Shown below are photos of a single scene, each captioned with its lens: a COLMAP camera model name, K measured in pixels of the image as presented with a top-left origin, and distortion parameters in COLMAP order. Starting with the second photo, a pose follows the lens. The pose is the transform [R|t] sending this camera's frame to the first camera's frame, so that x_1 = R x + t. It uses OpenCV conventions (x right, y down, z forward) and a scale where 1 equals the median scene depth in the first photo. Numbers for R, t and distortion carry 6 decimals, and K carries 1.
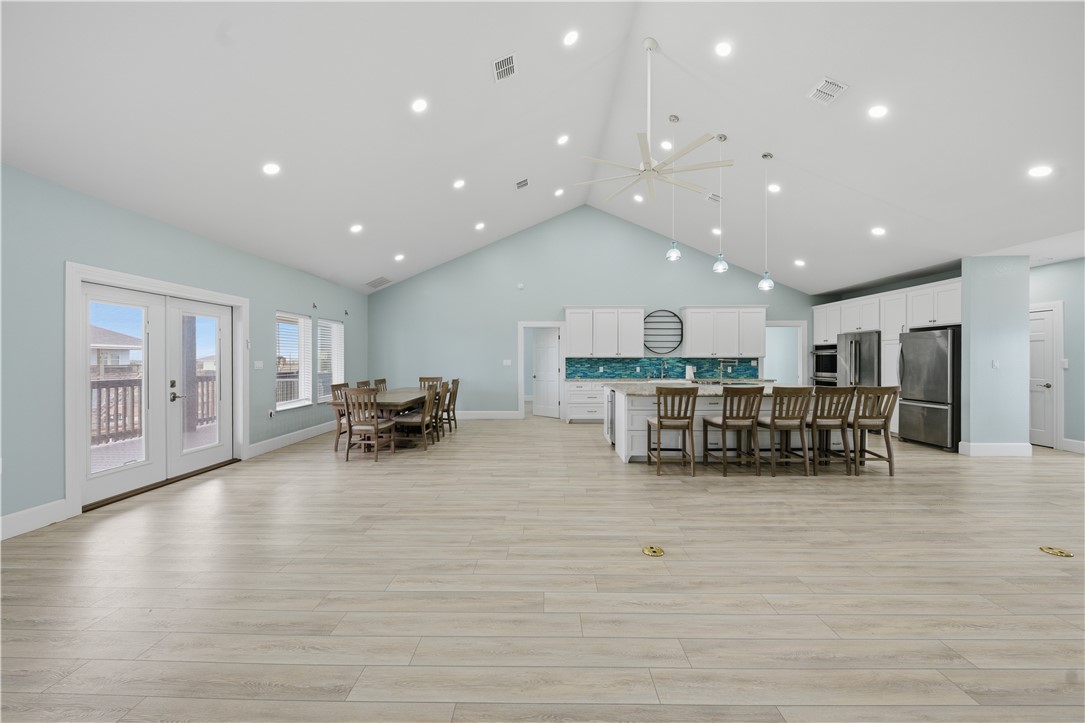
lens RADIAL K [[398.6, 0, 542.6], [0, 398.6, 354.7], [0, 0, 1]] dist [0.010198, -0.000267]
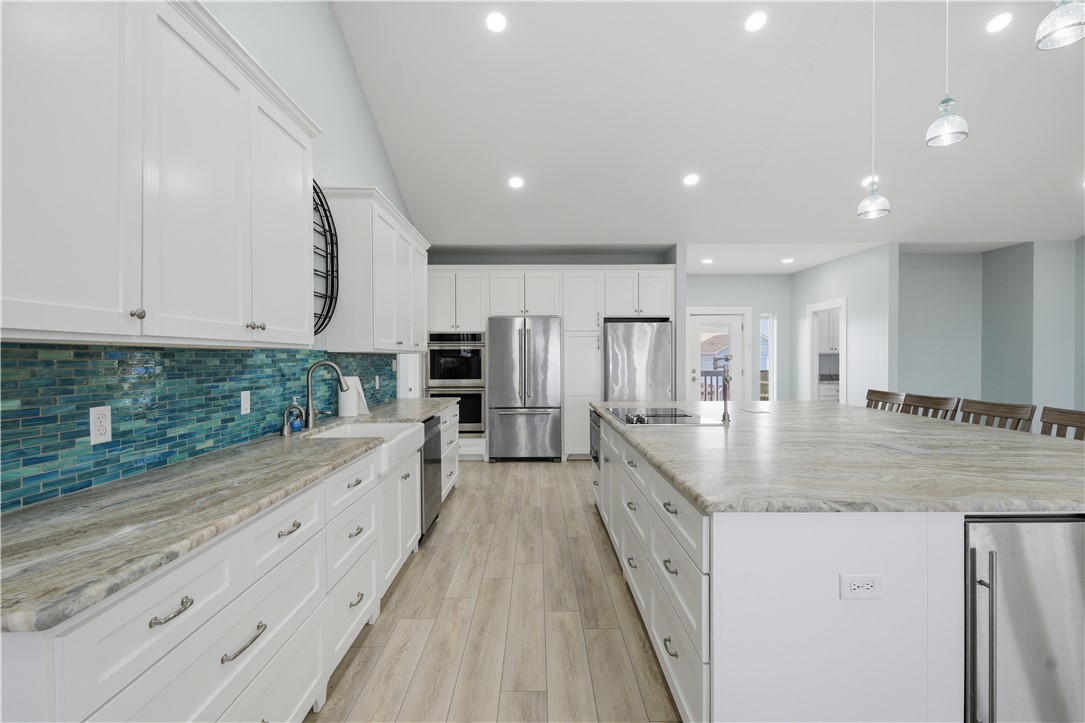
lens RADIAL K [[498.4, 0, 536.4], [0, 498.4, 365.0], [0, 0, 1]] dist [0.011622, -0.004779]
pose [[-0.014679, -0.014880, 0.999782, -0.041587], [-0.010607, 0.999835, 0.014725, 0.010930], [-0.999836, -0.010388, -0.014835, 0.873027]]
